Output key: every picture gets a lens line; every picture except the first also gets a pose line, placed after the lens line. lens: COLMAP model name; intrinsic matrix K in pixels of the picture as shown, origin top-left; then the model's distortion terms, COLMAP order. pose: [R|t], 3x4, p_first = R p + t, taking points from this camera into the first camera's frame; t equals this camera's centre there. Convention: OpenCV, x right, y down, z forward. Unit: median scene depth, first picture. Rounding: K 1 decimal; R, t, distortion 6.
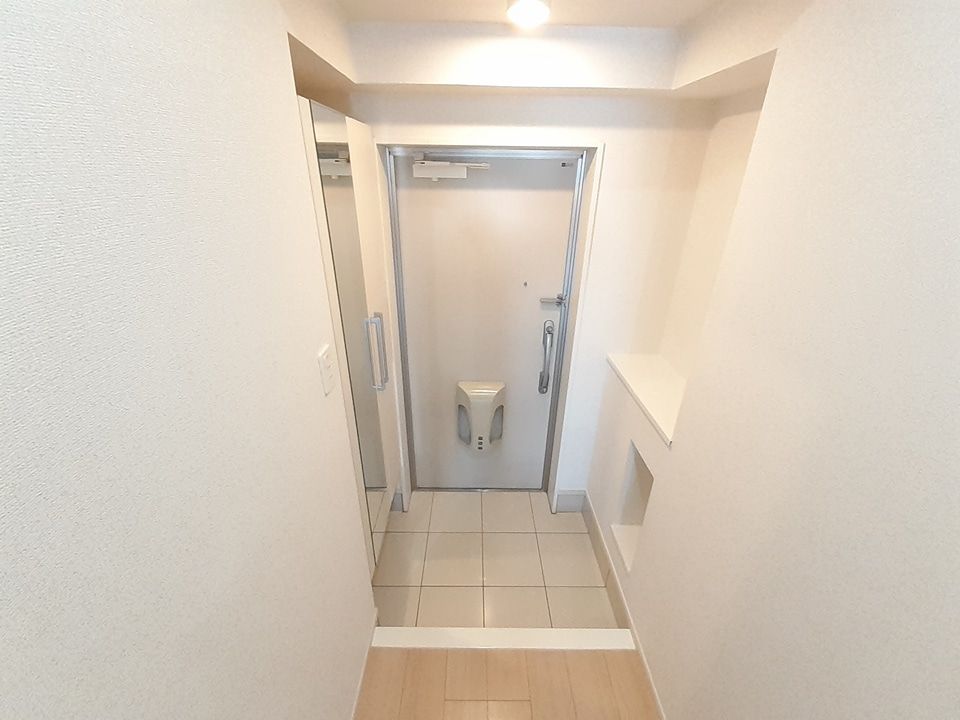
lens RADIAL K [[380.8, 0, 480.7], [0, 380.8, 343.4], [0, 0, 1]] dist [0.022944, -0.017364]
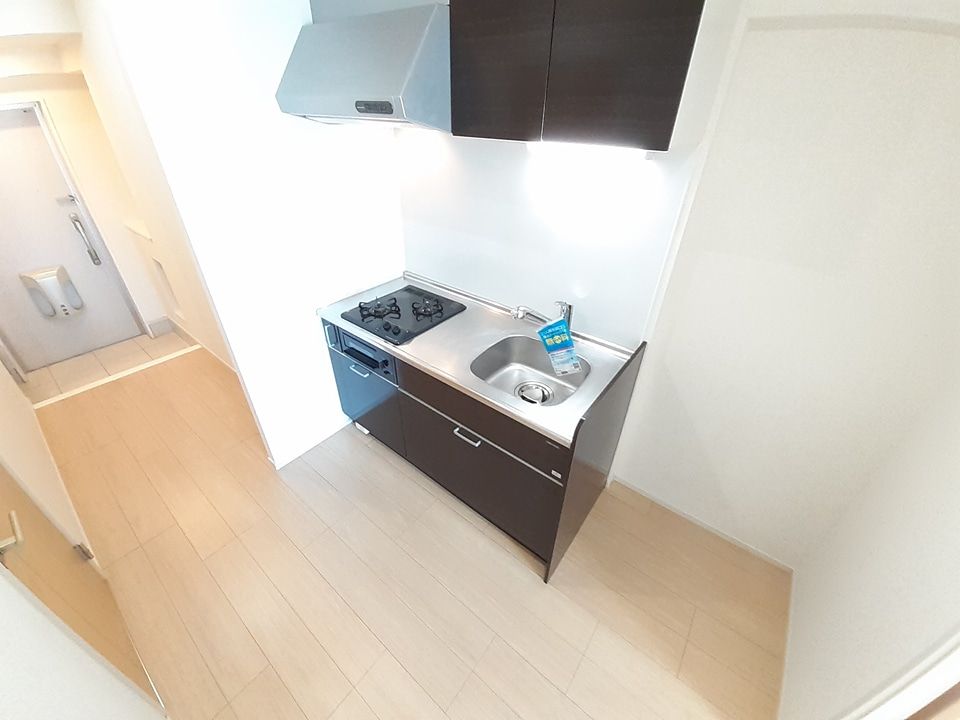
lens RADIAL K [[380.8, 0, 480.7], [0, 380.8, 343.4], [0, 0, 1]] dist [0.022944, -0.017364]
pose [[0.625882, -0.413874, 0.661045, -0.026450], [0.317374, 0.909387, 0.268866, 0.556333], [-0.712422, 0.041520, 0.700521, -1.312208]]
